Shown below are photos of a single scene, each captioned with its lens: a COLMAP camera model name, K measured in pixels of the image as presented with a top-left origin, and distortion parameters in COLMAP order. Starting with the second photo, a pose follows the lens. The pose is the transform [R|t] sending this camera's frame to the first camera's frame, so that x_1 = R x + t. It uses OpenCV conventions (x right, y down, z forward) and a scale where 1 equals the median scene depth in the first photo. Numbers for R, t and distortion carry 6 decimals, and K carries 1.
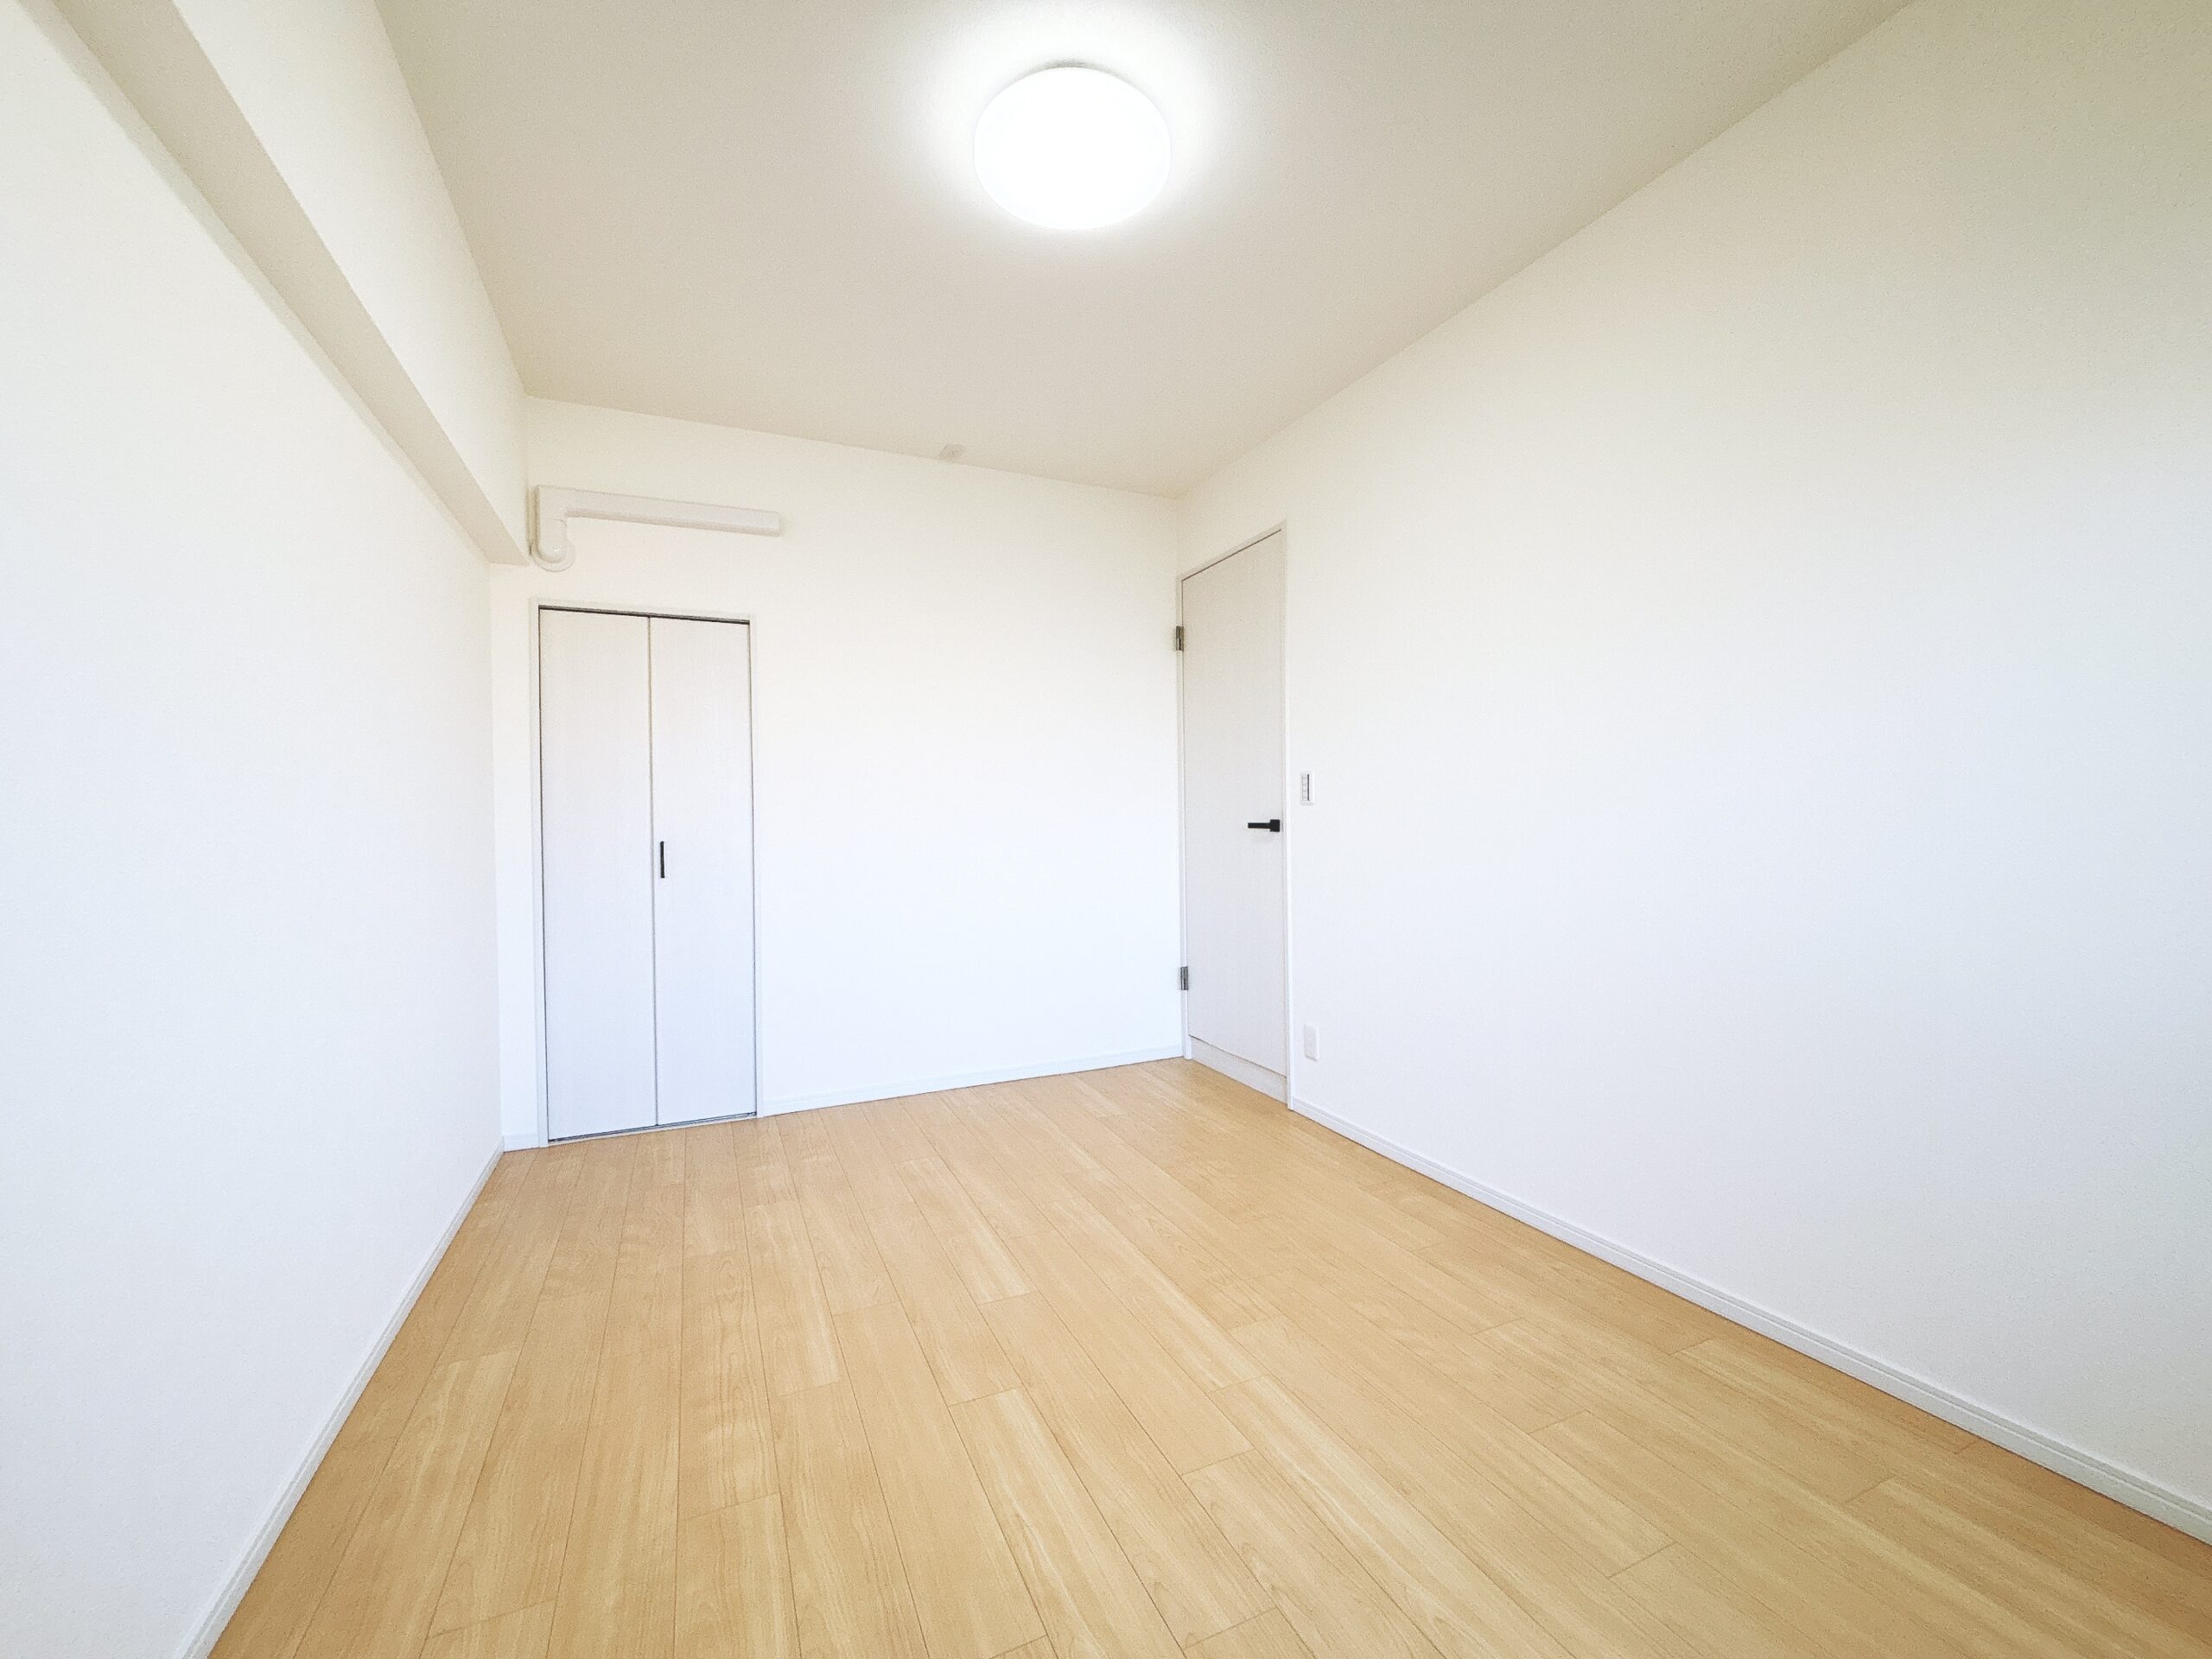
lens RADIAL K [[900.2, 0, 1106.0], [0, 900.2, 829.5], [0, 0, 1]] dist [0.000033, -0.000216]
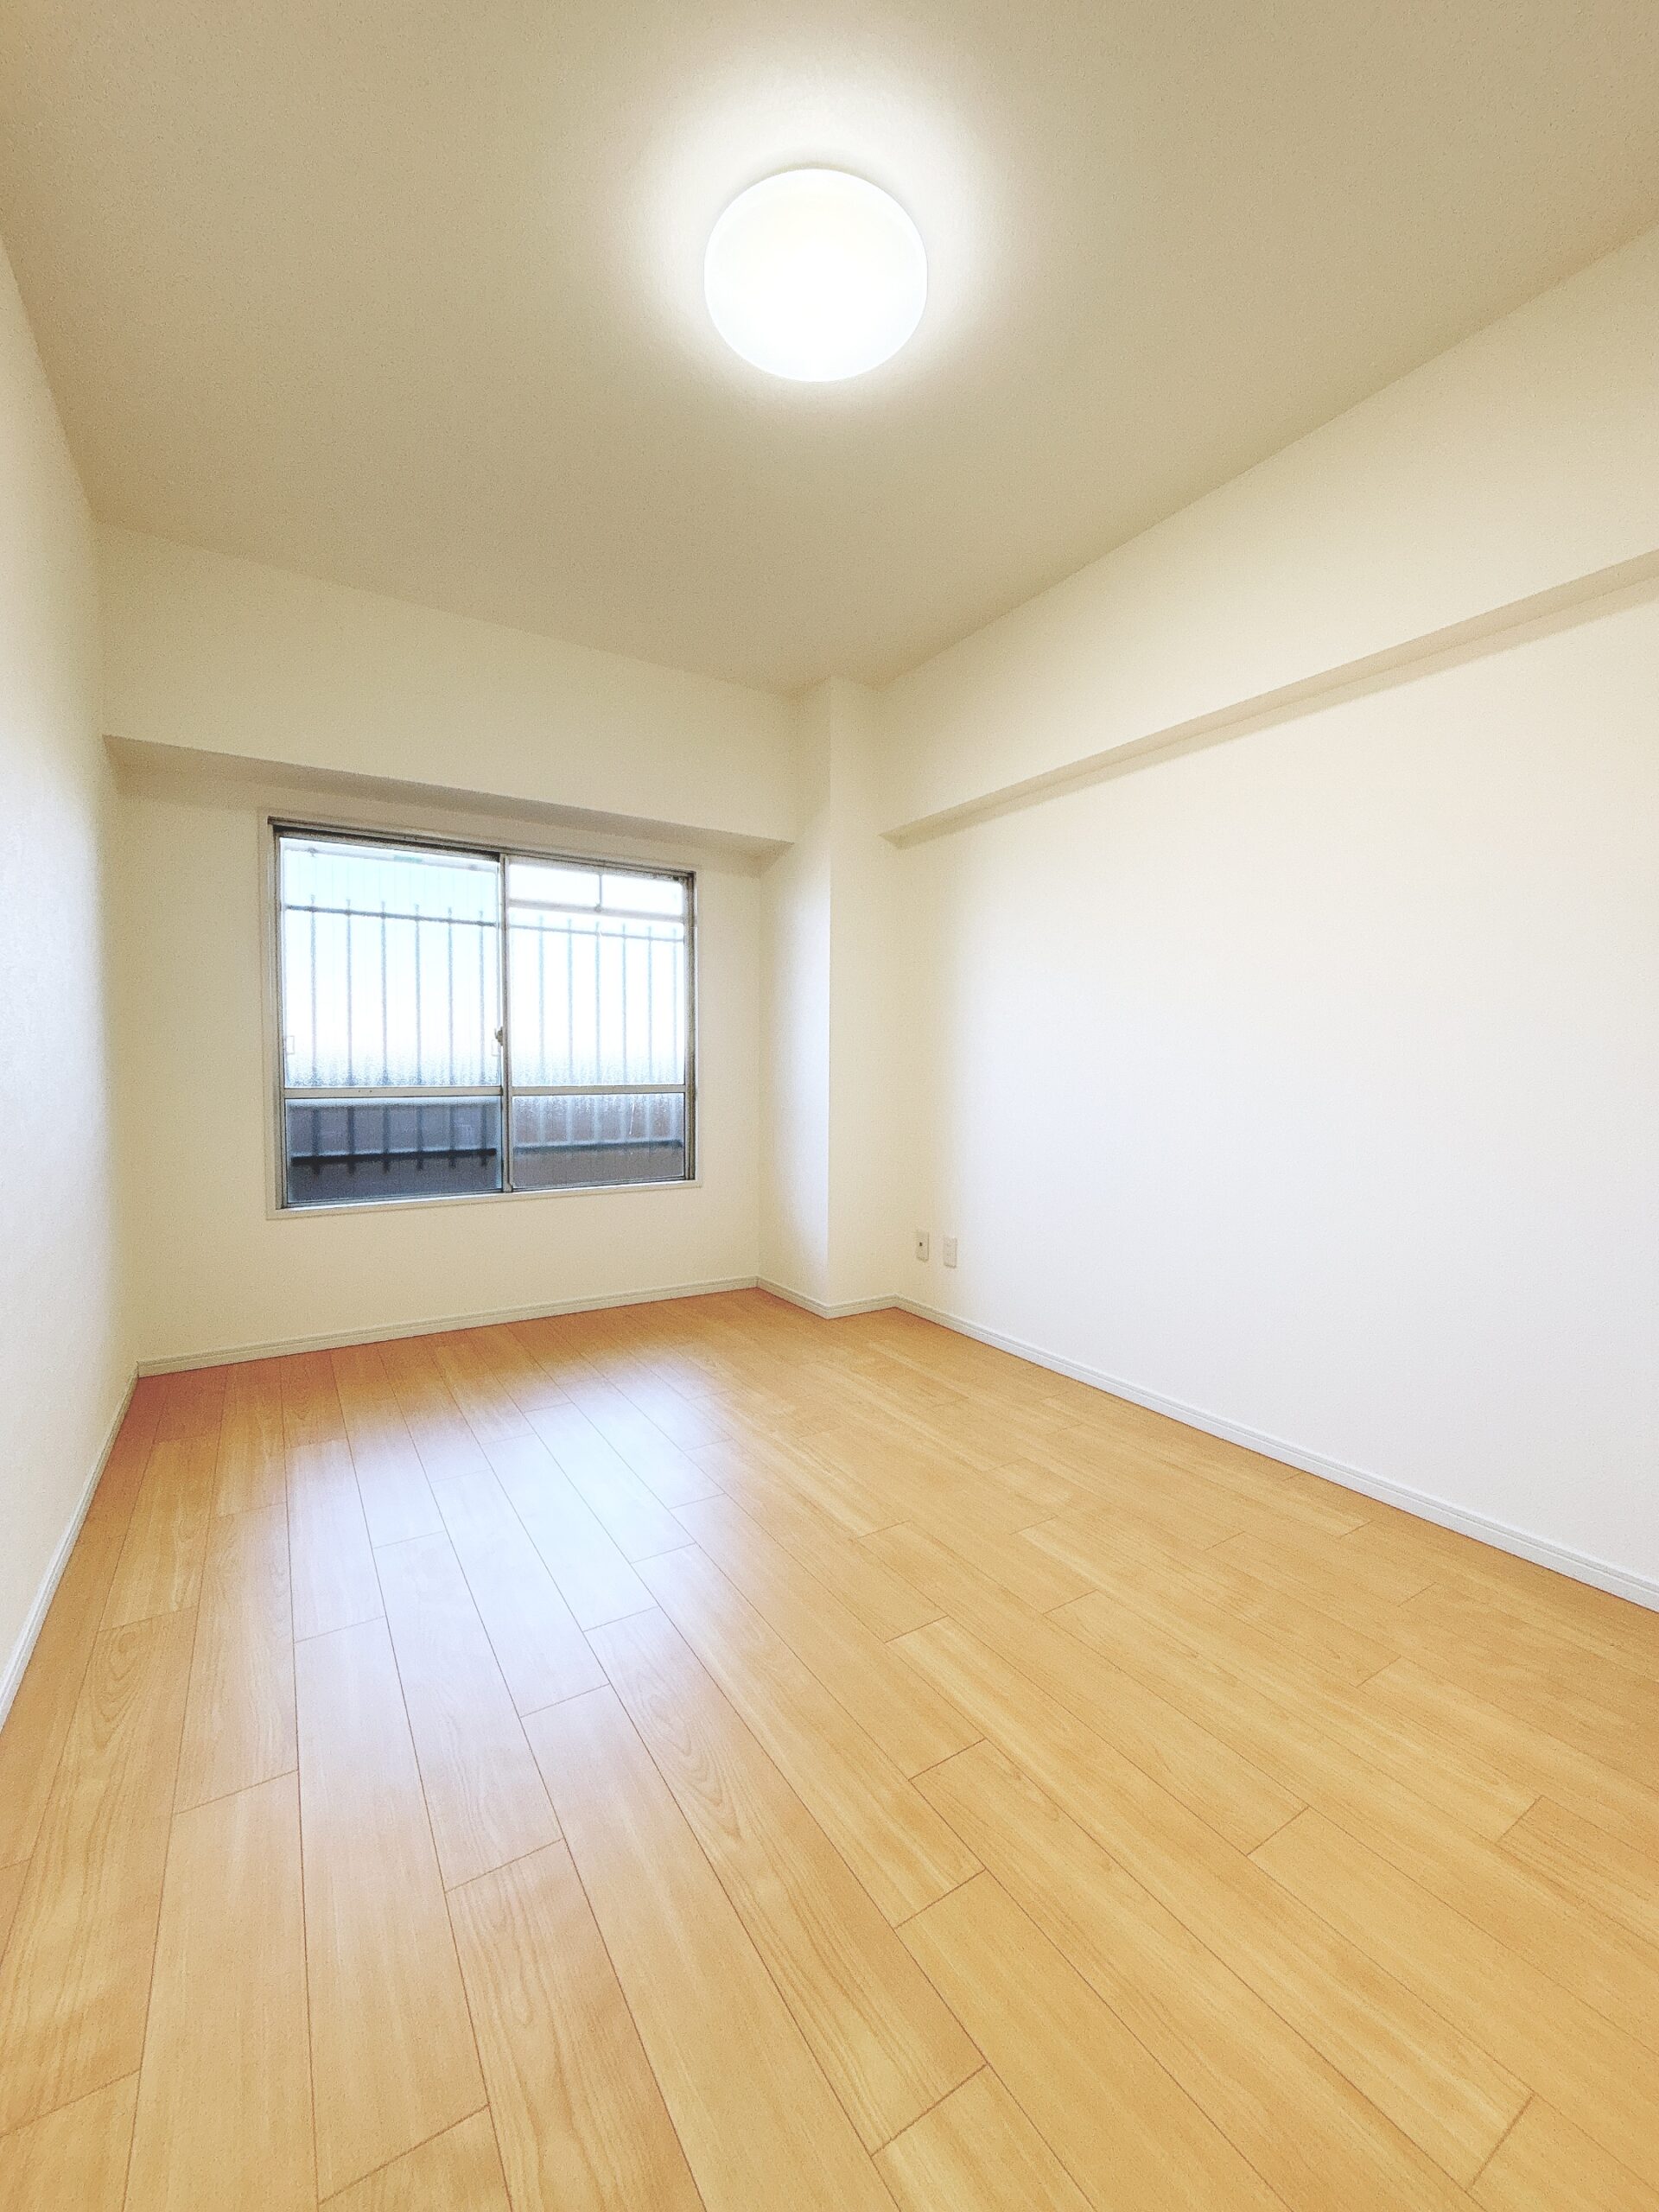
lens RADIAL K [[900.2, 0, 830.6], [0, 900.2, 1100.1], [0, 0, 1]] dist [0.000033, -0.000216]
pose [[-0.991433, 0.013252, -0.129944, 0.062137], [0.005650, 0.998260, 0.058692, -0.003942], [0.130496, 0.057455, -0.989783, 1.609568]]
